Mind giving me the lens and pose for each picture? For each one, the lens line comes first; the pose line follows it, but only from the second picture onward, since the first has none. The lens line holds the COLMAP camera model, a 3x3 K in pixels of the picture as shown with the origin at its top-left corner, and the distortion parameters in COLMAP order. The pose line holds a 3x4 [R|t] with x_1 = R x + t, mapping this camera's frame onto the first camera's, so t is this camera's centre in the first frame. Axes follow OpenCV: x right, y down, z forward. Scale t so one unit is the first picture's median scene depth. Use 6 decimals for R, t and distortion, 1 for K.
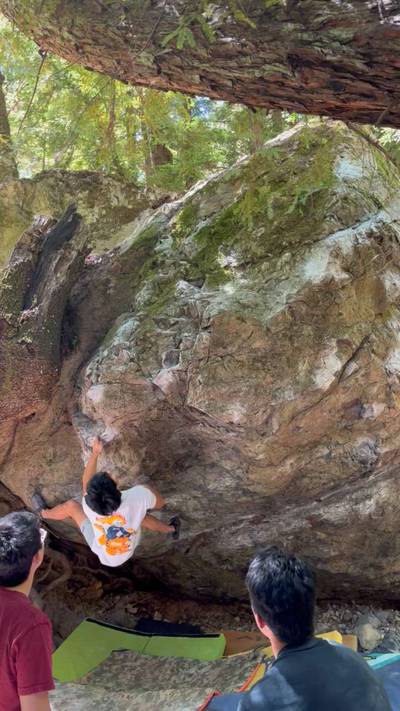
lens RADIAL K [[587.8, 0, 201.1], [0, 587.8, 360.4], [0, 0, 1]] dist [0.069348, -0.111827]
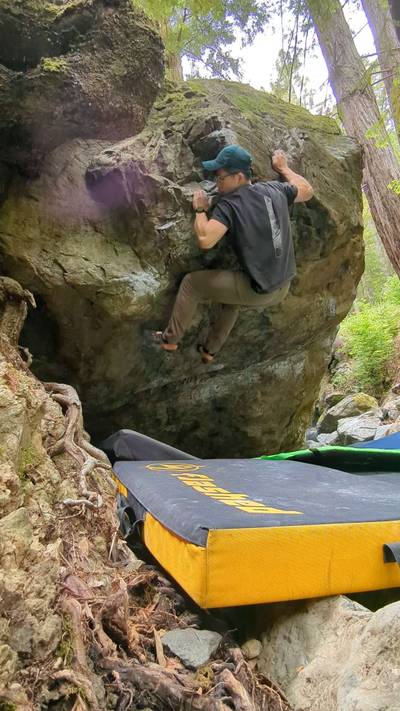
lens RADIAL K [[417.1, 0, 202.5], [0, 417.1, 361.0], [0, 0, 1]] dist [-0.004576, -0.000546]
pose [[0.685754, 0.190625, 0.702427, -0.533583], [-0.067667, 0.977611, -0.199244, 0.468716], [-0.724681, 0.089102, 0.683300, 0.604417]]
